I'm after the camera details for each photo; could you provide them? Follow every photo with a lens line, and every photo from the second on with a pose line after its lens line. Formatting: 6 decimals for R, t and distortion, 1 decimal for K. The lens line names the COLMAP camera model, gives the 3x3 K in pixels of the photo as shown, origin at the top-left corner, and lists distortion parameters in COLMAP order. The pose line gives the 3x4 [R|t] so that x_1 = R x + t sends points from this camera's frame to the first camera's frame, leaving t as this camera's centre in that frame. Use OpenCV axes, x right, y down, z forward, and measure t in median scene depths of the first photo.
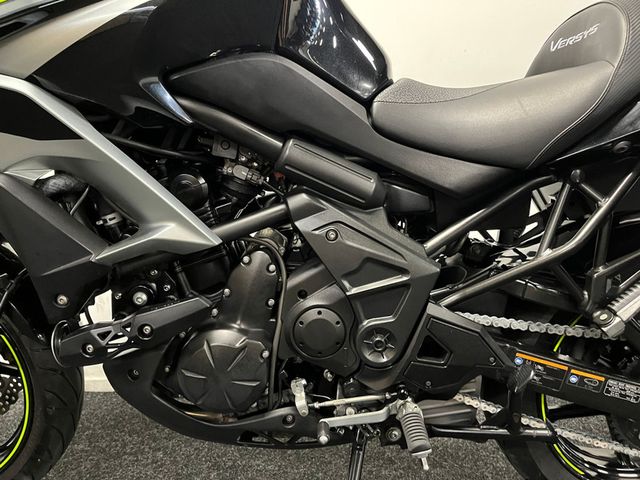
lens RADIAL K [[480.5, 0, 318.6], [0, 480.5, 238.4], [0, 0, 1]] dist [0.054468, -0.068256]
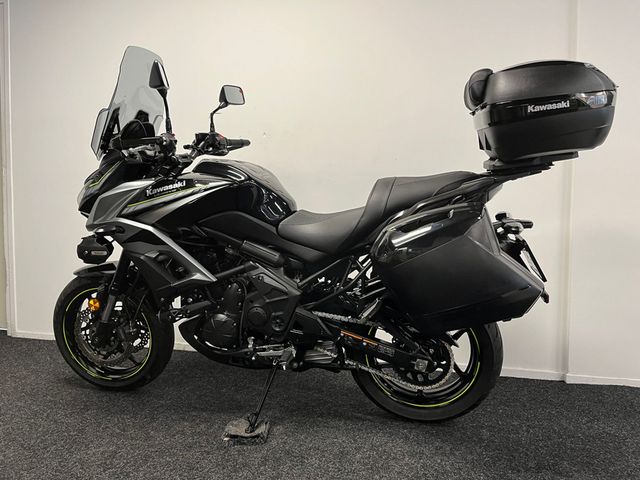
lens RADIAL K [[480.5, 0, 324.3], [0, 480.5, 240.0], [0, 0, 1]] dist [0.054468, -0.068256]
pose [[0.975329, 0.018104, -0.220011, 0.866878], [-0.020883, 0.999729, -0.010313, -0.180252], [0.219765, 0.014653, 0.975443, -1.325192]]
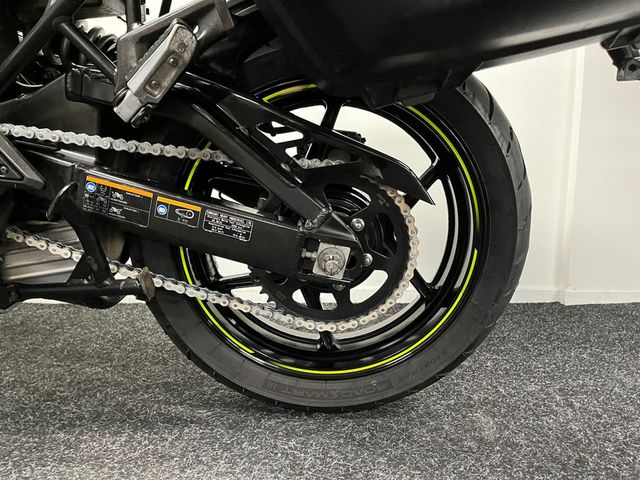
lens RADIAL K [[480.5, 0, 323.3], [0, 480.5, 243.2], [0, 0, 1]] dist [0.054468, -0.068256]
pose [[0.999963, -0.004474, -0.007332, 0.814030], [0.005022, 0.997059, 0.076475, 0.297315], [0.006968, -0.076509, 0.997045, 0.260672]]
